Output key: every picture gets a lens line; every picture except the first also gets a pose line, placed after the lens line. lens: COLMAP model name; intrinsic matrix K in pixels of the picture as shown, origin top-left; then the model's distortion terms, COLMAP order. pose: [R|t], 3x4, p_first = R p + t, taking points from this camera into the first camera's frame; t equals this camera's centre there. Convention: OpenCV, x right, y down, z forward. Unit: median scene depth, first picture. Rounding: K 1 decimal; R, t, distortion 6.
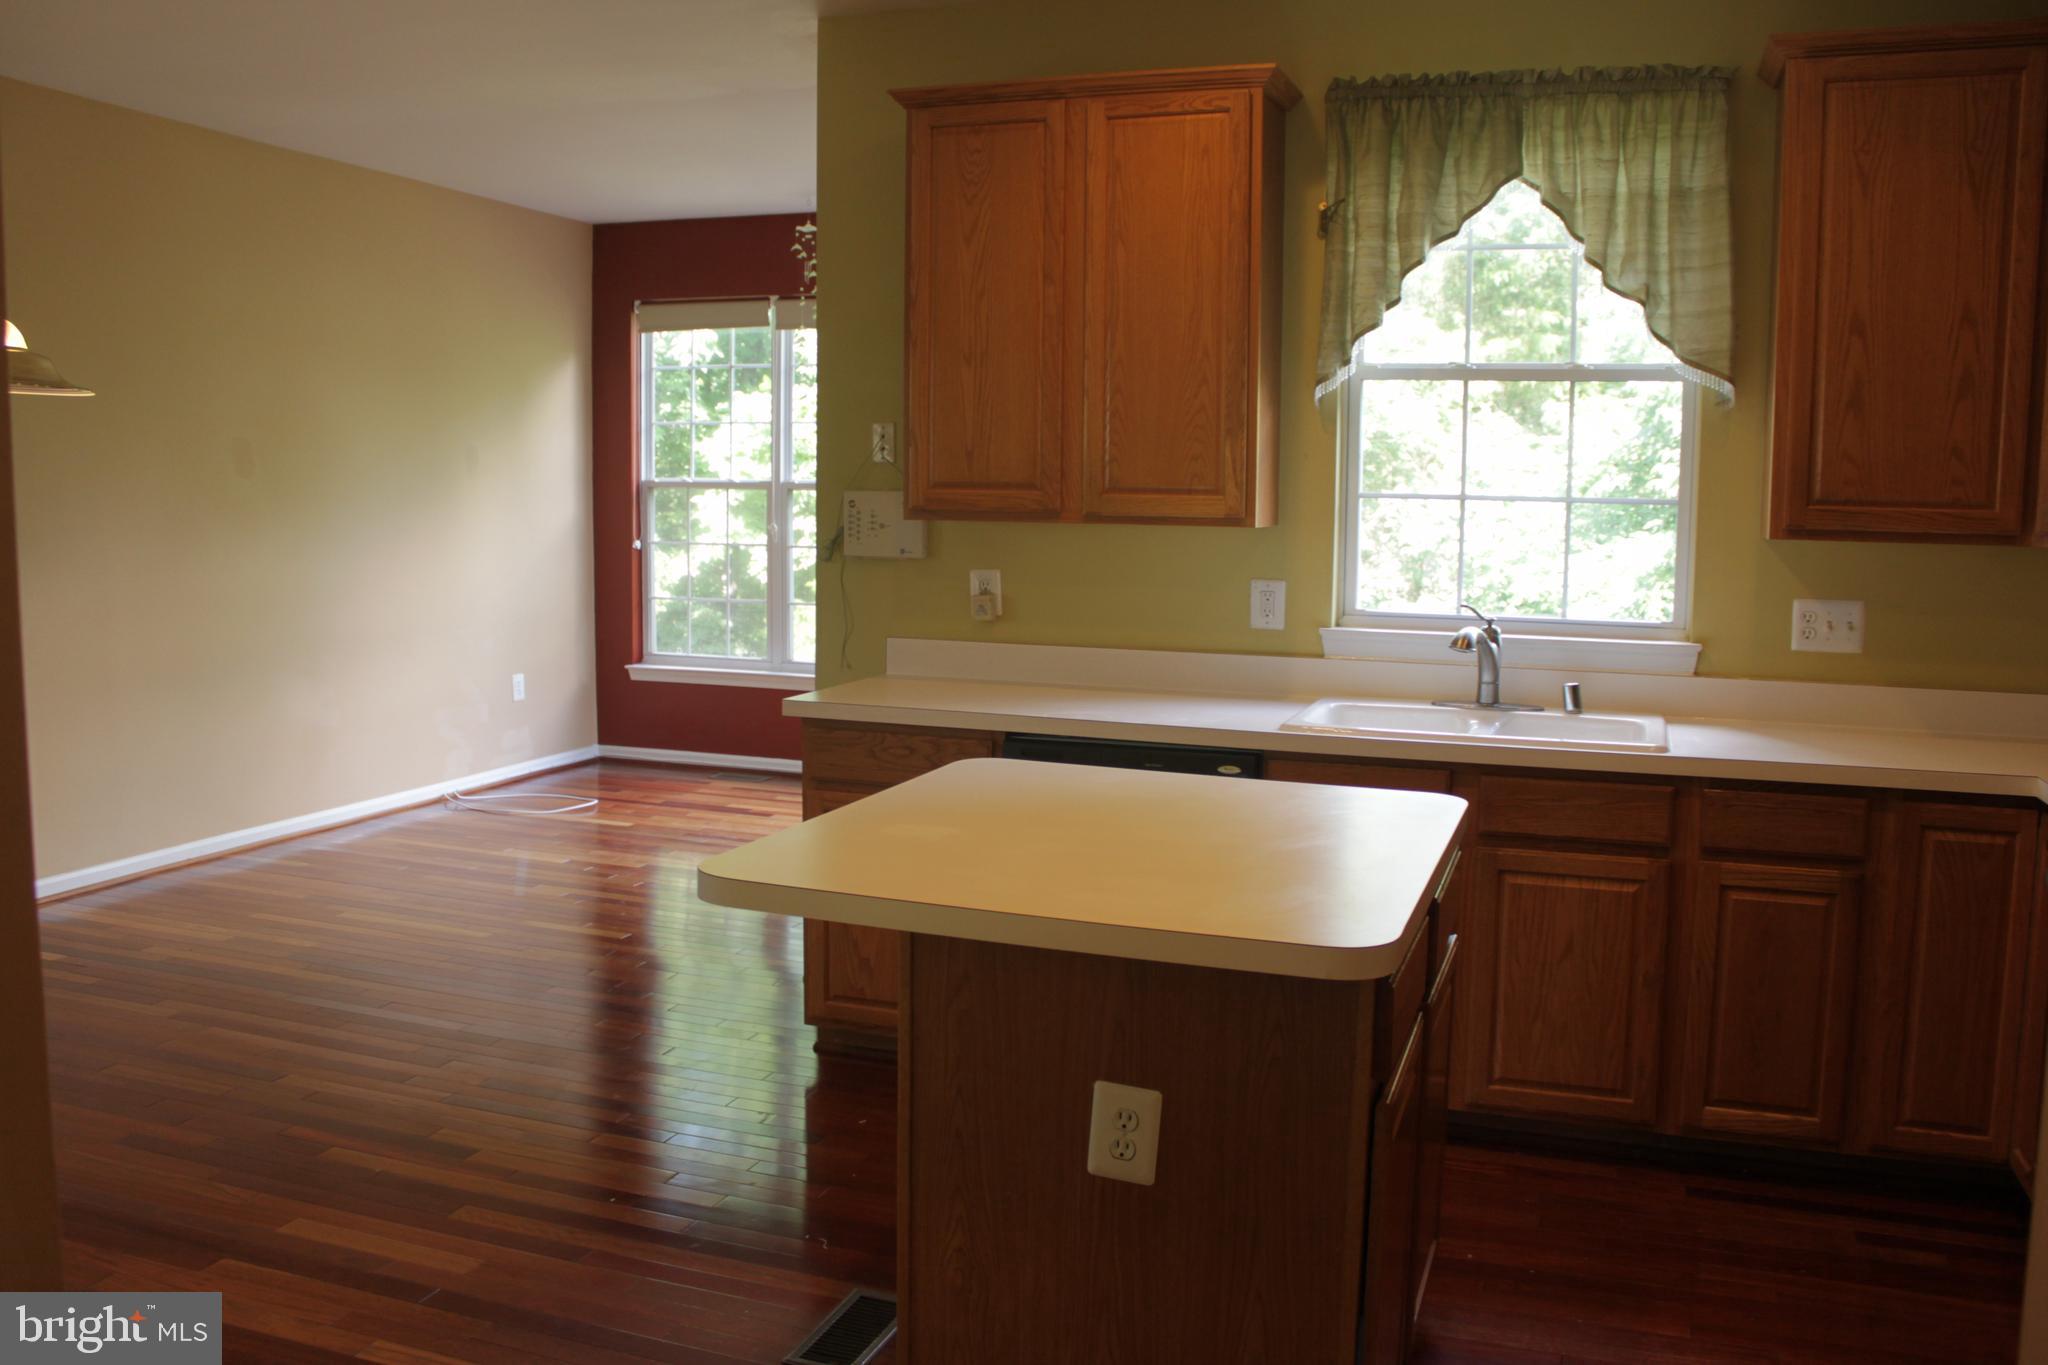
lens RADIAL K [[1705.8, 0, 1016.5], [0, 1705.8, 663.4], [0, 0, 1]] dist [-0.162660, 0.134120]
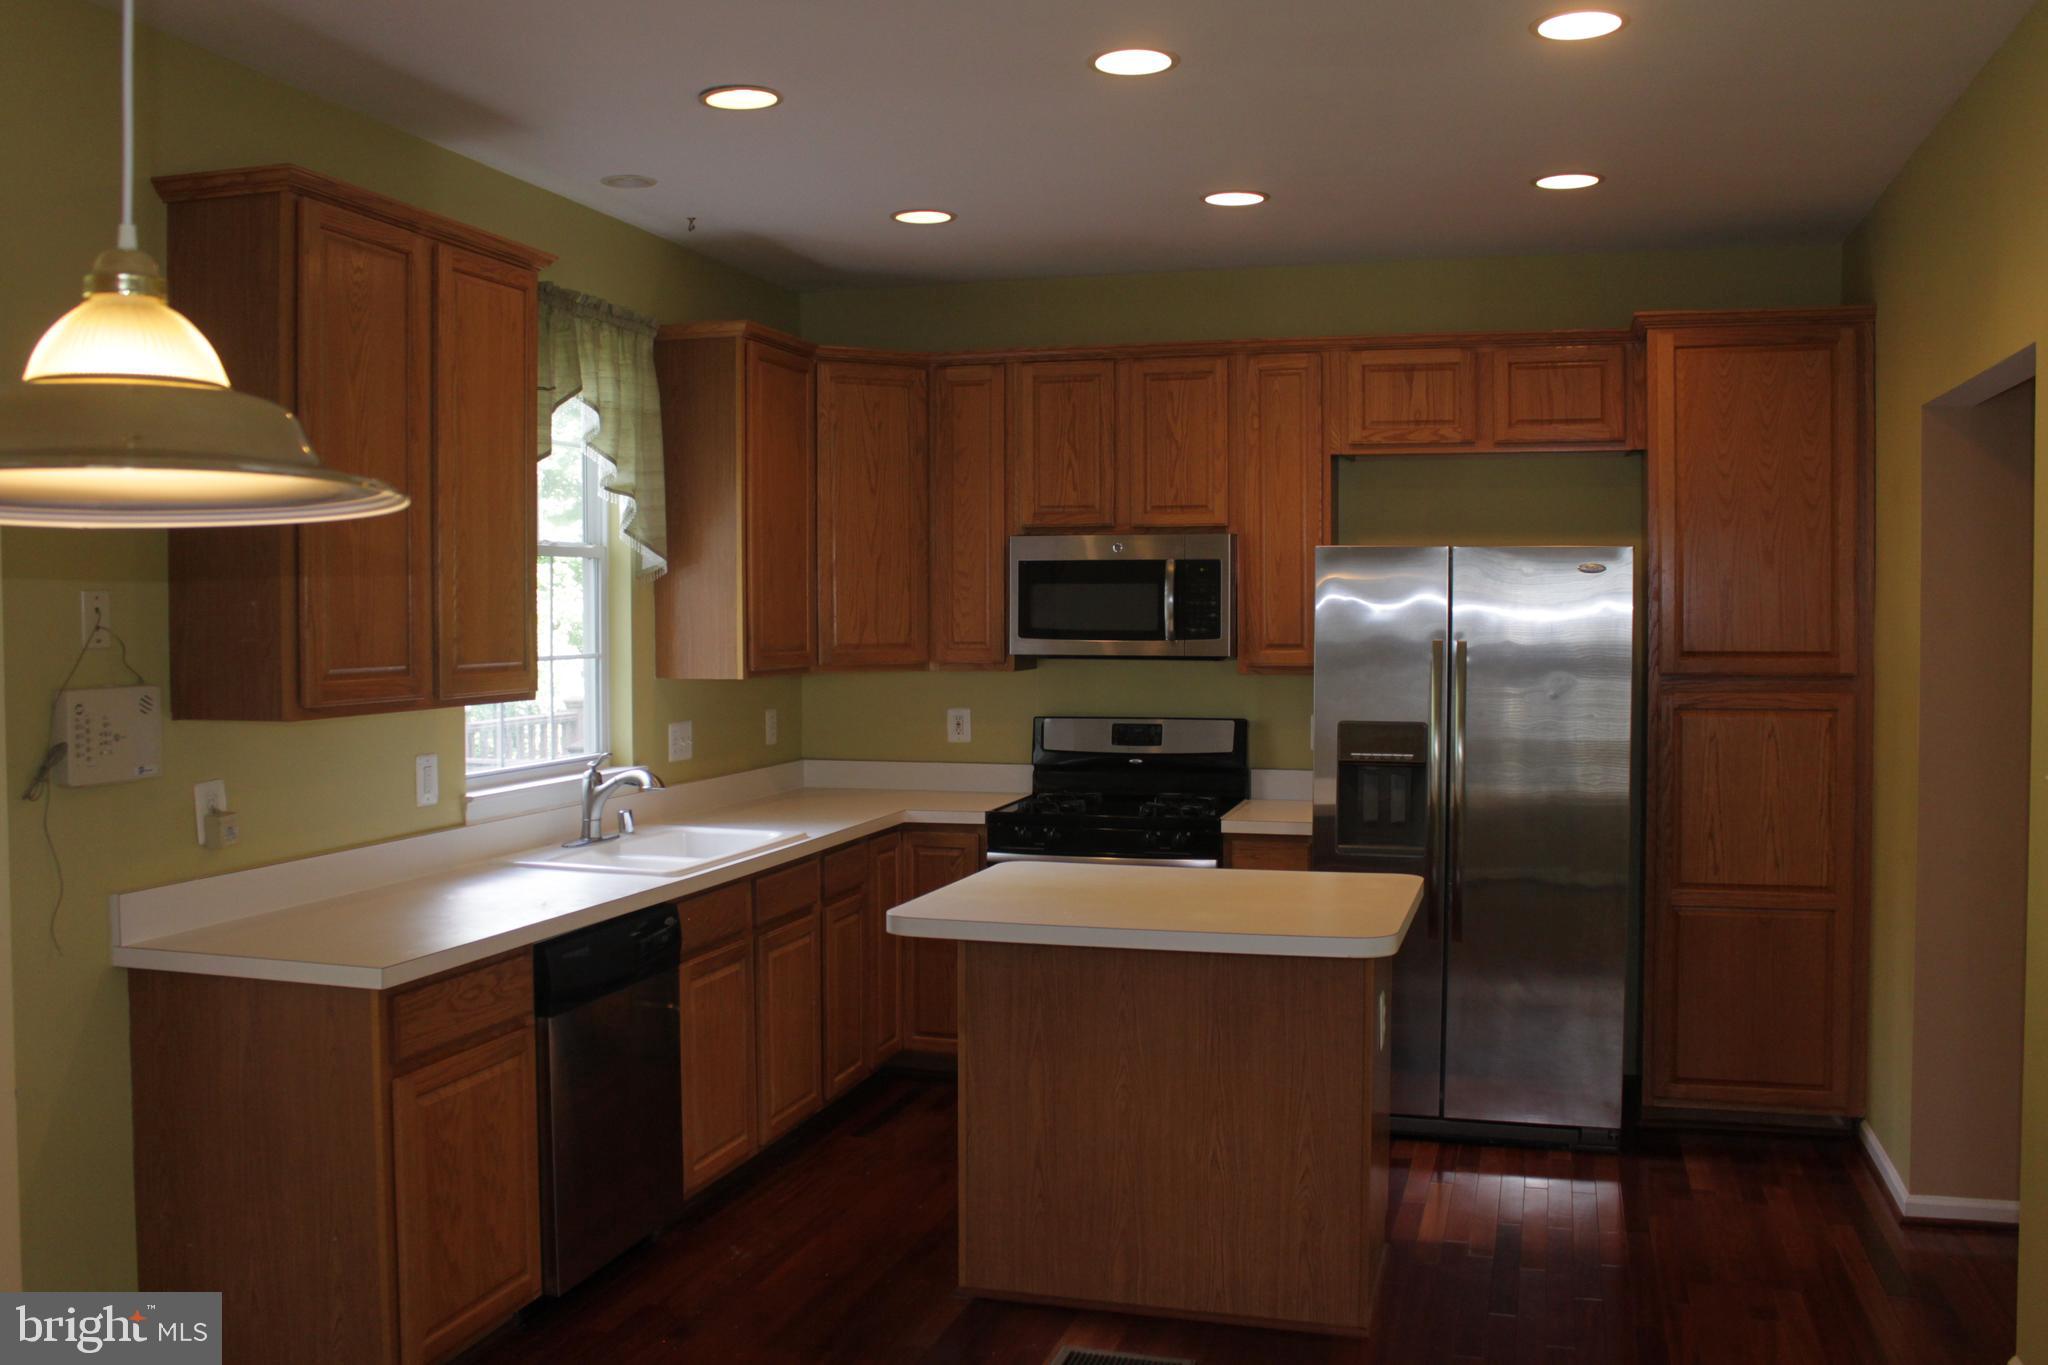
lens RADIAL K [[1790.4, 0, 1027.8], [0, 1790.4, 655.2], [0, 0, 1]] dist [-0.148816, 0.116180]
pose [[-0.064640, -0.037998, 0.997185, -0.913497], [0.107057, 0.993244, 0.044788, -0.118985], [-0.992149, 0.109651, -0.060135, 0.744801]]
